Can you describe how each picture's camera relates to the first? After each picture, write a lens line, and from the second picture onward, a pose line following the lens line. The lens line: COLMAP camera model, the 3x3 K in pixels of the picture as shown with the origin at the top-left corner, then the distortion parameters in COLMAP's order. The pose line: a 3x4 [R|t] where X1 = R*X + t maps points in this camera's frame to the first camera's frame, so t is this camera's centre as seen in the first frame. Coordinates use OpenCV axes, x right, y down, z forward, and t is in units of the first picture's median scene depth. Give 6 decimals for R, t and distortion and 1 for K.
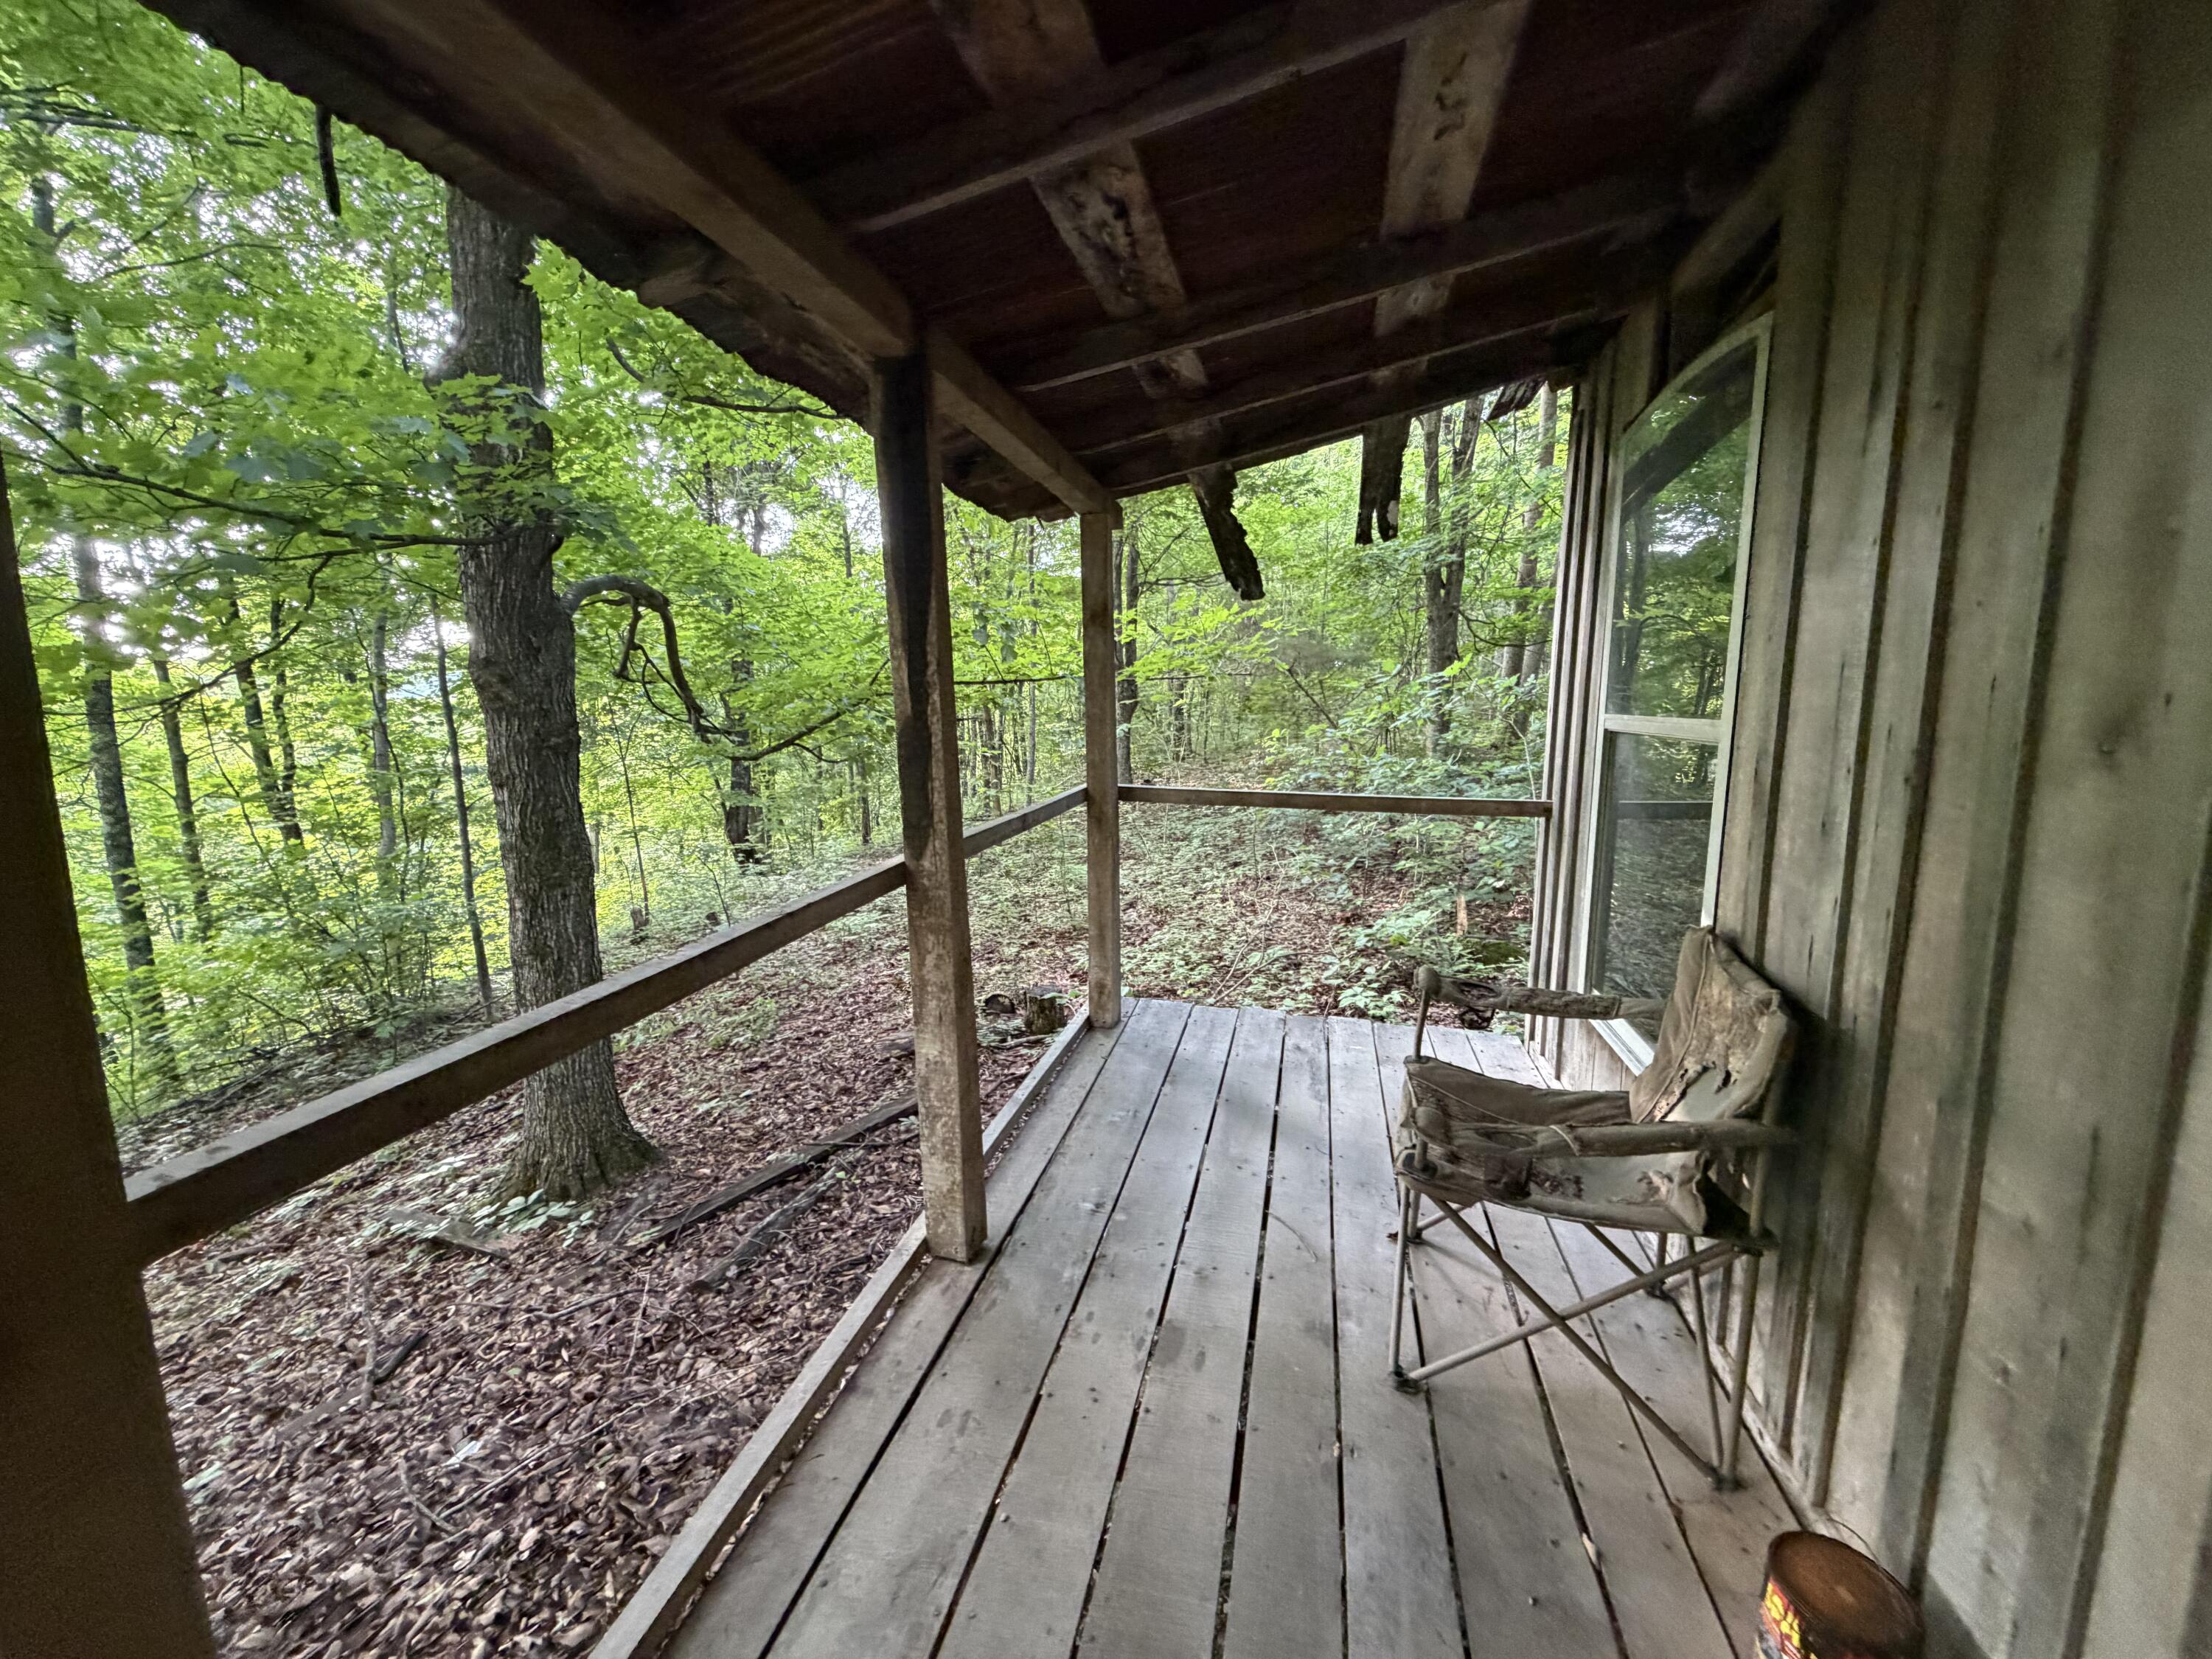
lens RADIAL K [[893.6, 0, 1106.3], [0, 893.6, 829.4], [0, 0, 1]] dist [0.011868, 0.000149]
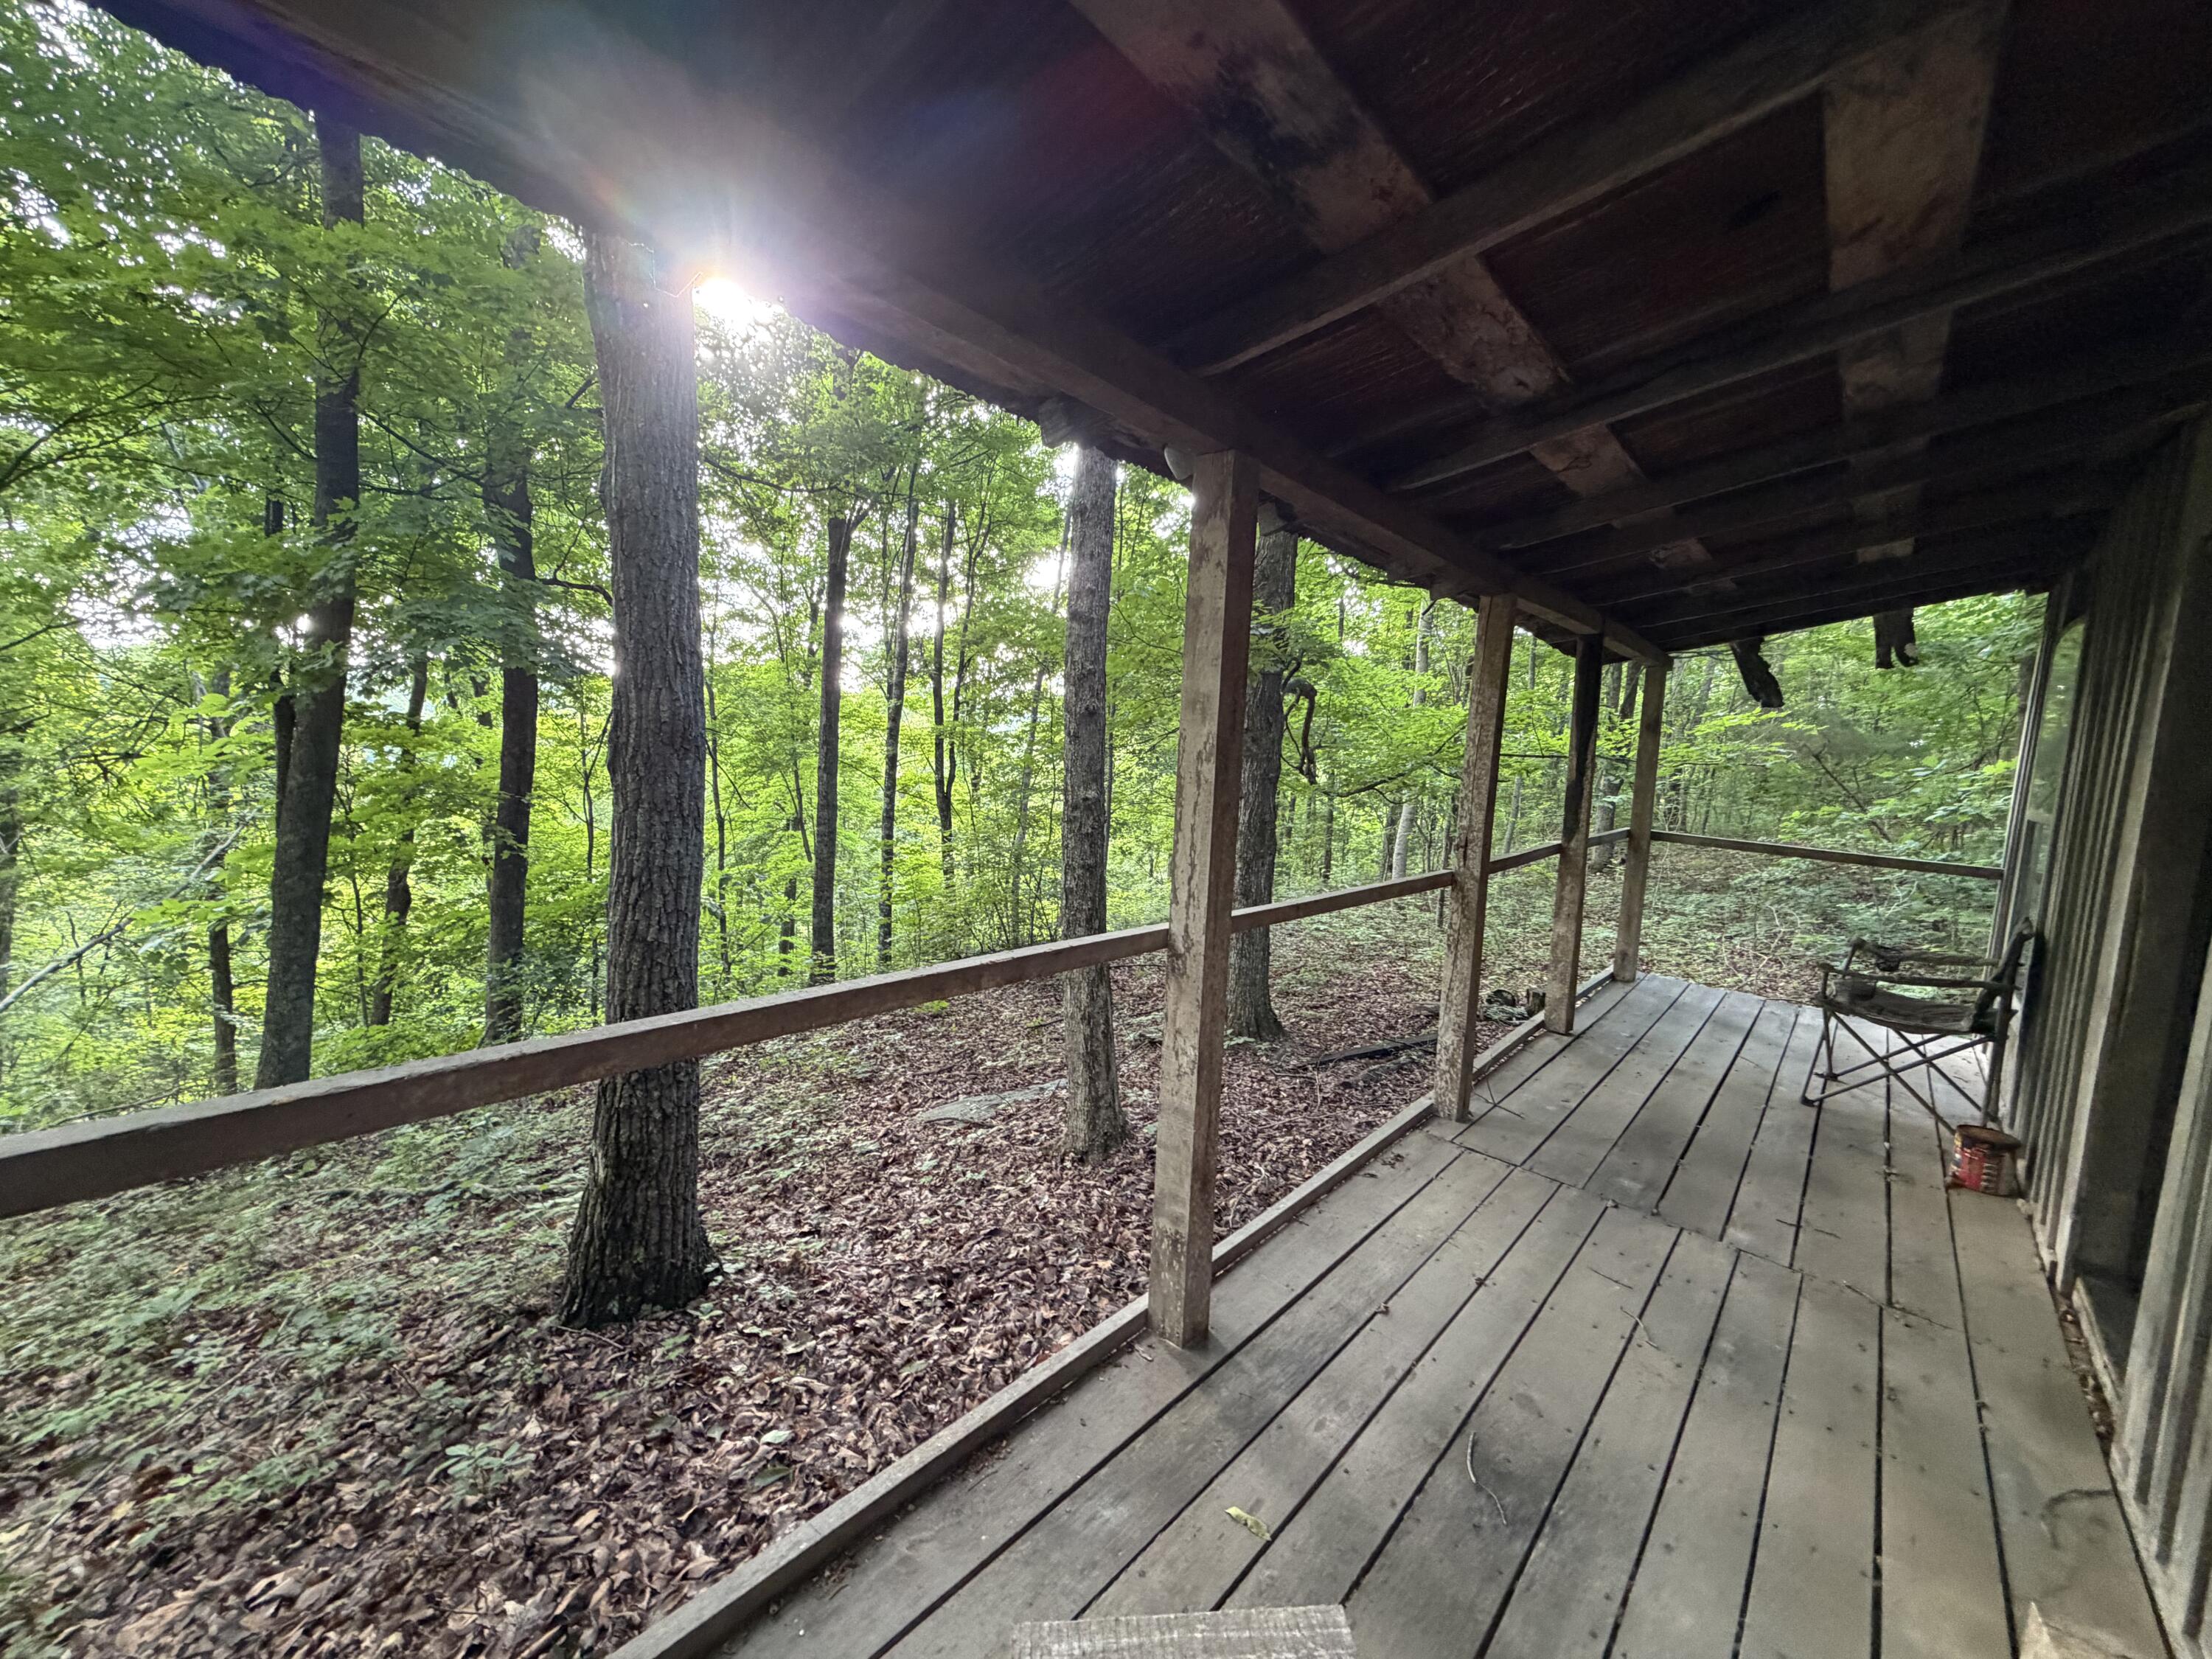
lens RADIAL K [[893.6, 0, 1112.6], [0, 893.6, 834.1], [0, 0, 1]] dist [0.011868, 0.000149]
pose [[0.889288, 0.109306, -0.444093, -0.126469], [-0.133726, 0.990729, -0.023932, 0.119206], [0.437360, 0.080669, 0.895661, -0.829765]]
